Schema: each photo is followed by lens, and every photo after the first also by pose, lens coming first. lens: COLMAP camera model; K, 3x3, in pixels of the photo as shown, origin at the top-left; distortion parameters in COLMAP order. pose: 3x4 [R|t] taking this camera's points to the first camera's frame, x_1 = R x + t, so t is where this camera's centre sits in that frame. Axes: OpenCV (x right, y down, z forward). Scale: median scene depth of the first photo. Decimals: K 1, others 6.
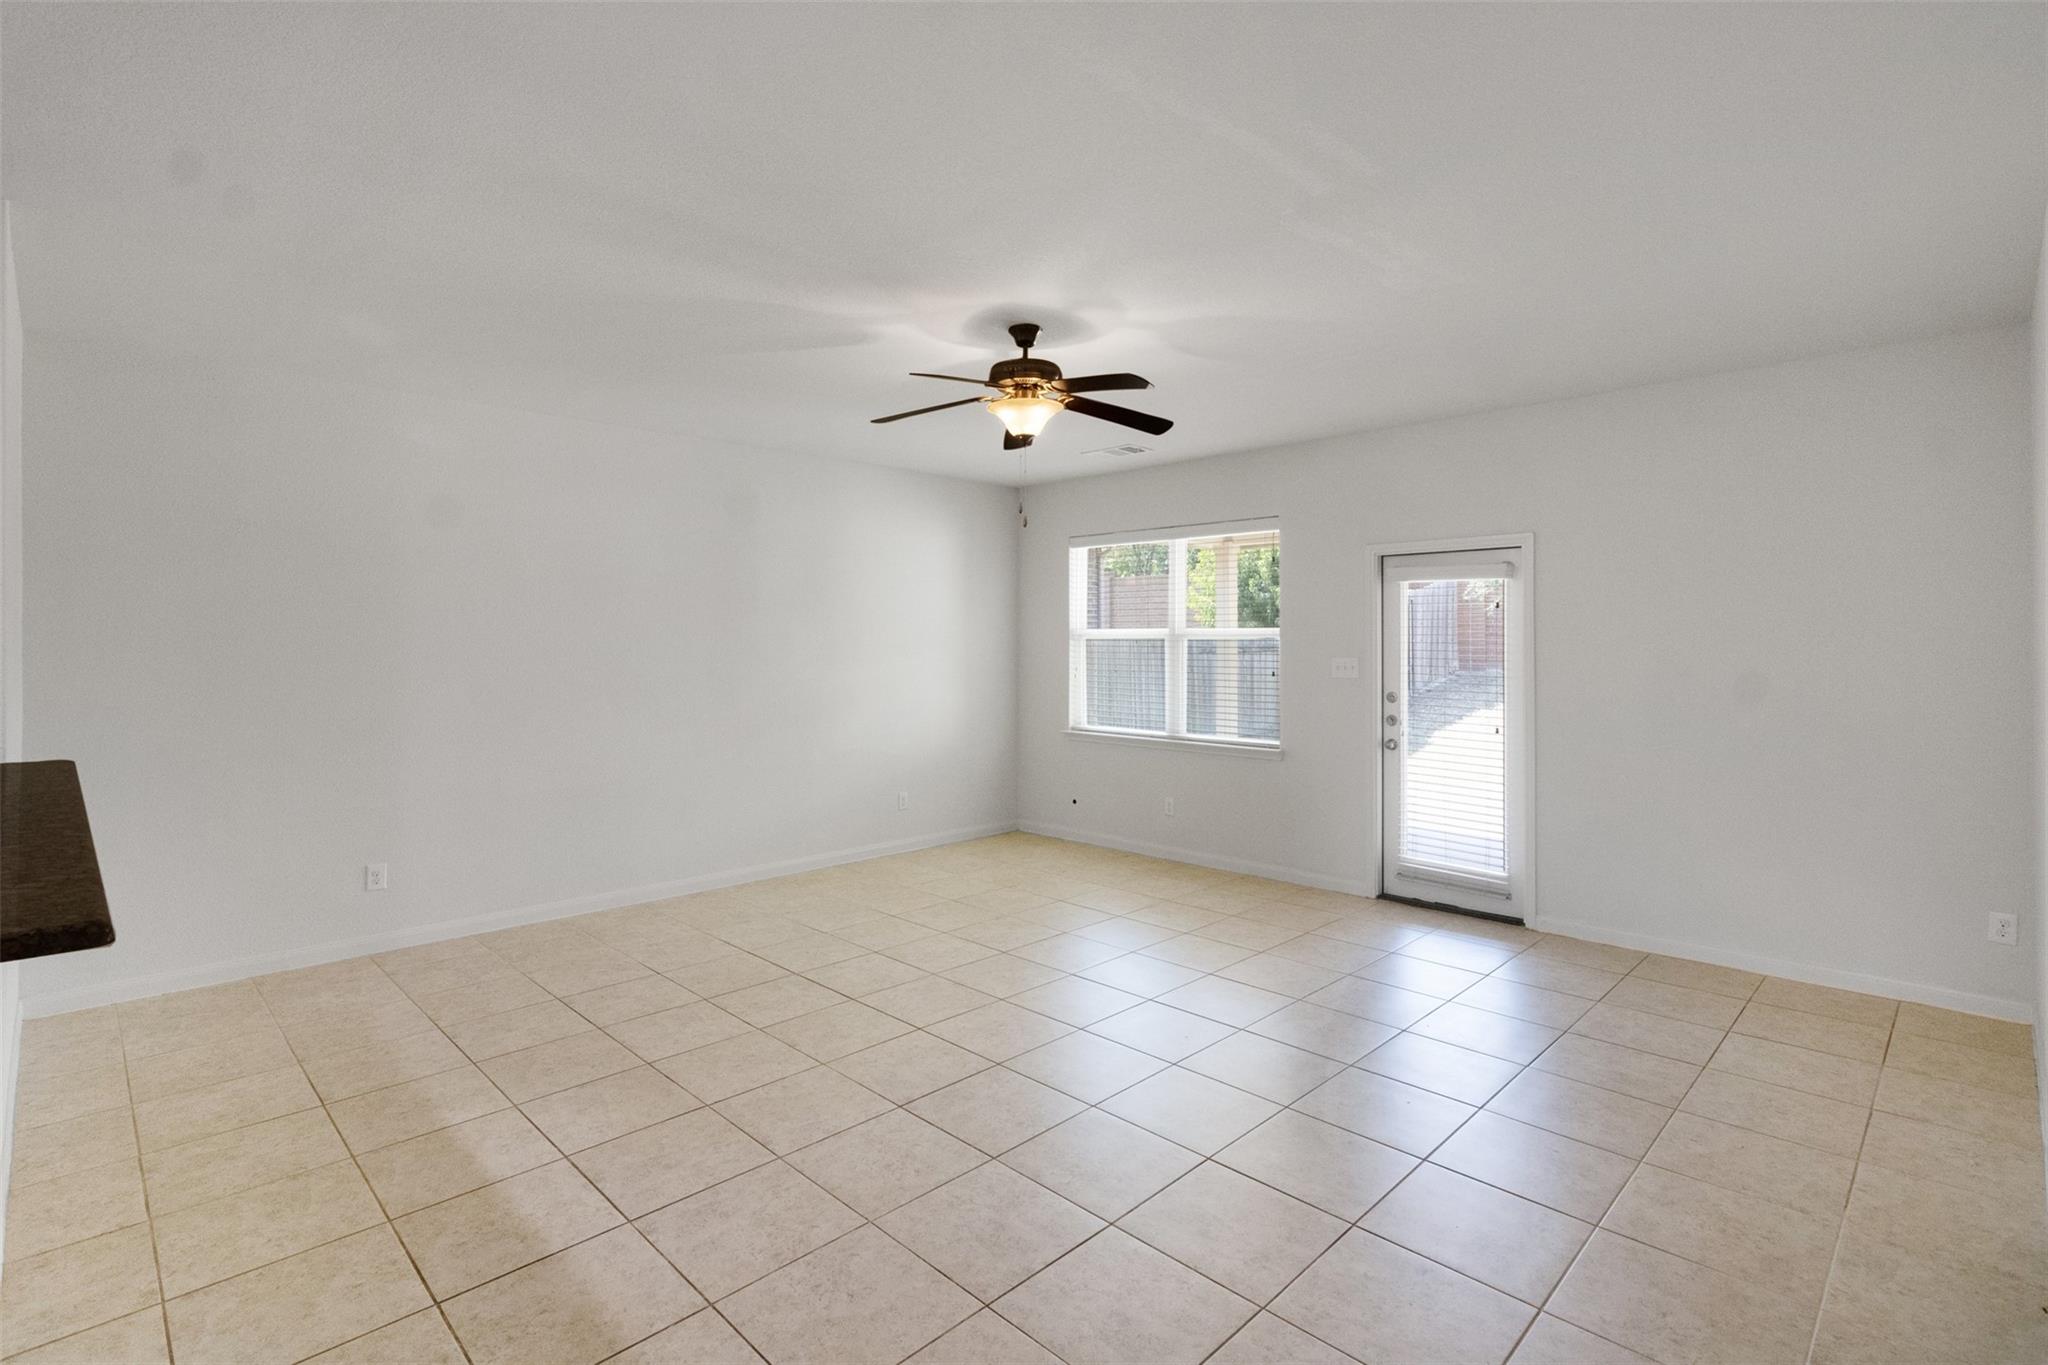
lens RADIAL K [[959.5, 0, 1027.3], [0, 959.5, 644.0], [0, 0, 1]] dist [-0.001388, -0.000124]
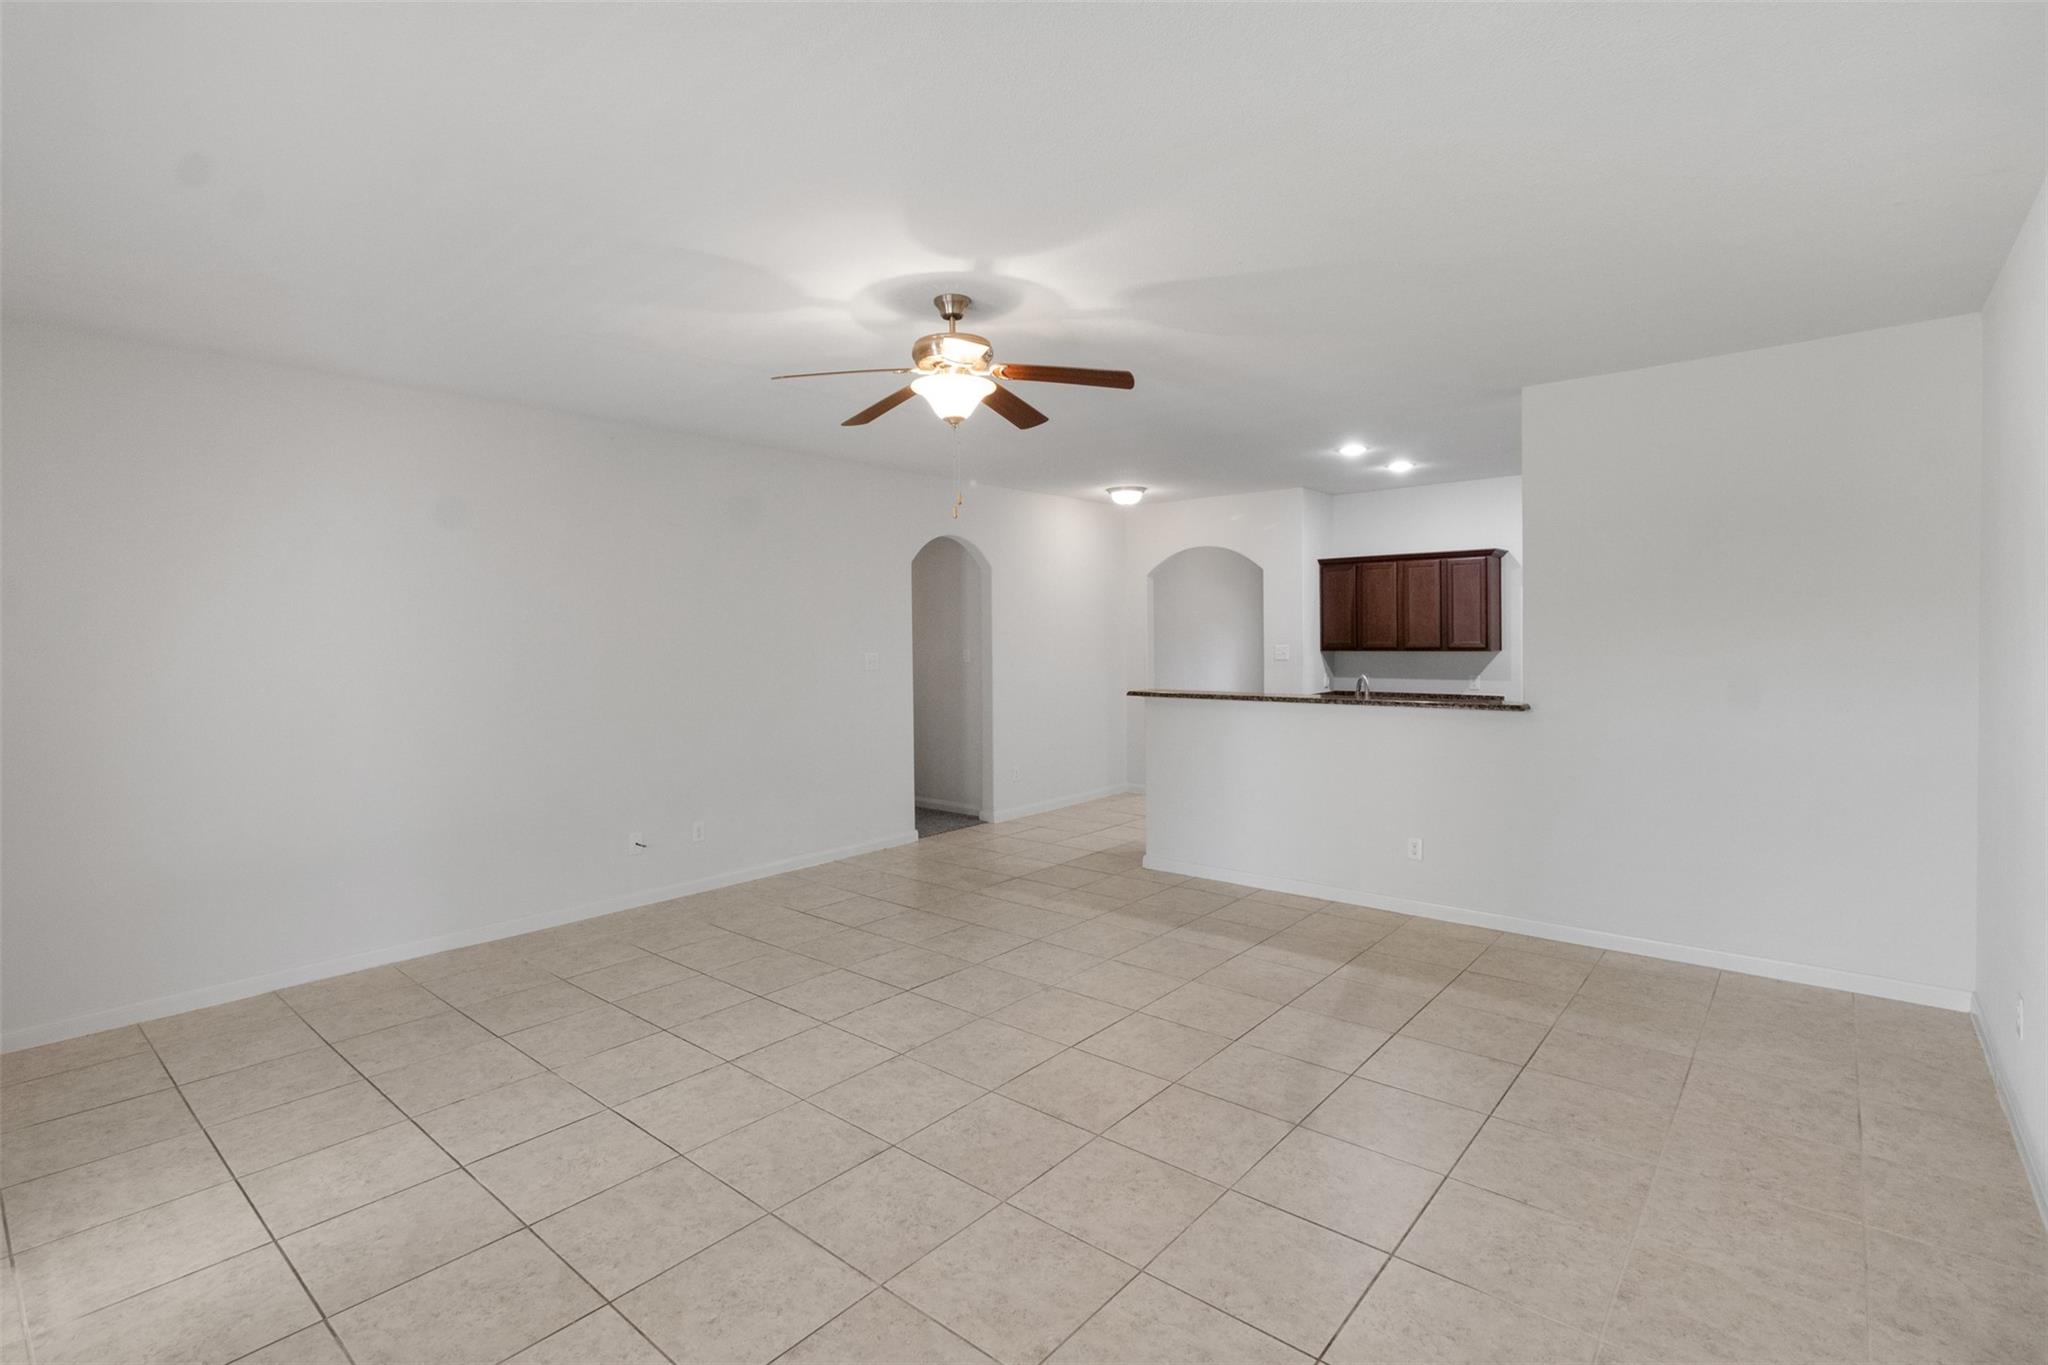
lens RADIAL K [[959.5, 0, 1027.3], [0, 959.5, 644.0], [0, 0, 1]] dist [-0.001388, -0.000124]
pose [[-0.996690, 0.010863, -0.080561, 0.005346], [0.010190, 0.999910, 0.008762, -0.011459], [0.080649, 0.007912, -0.996711, 2.265074]]
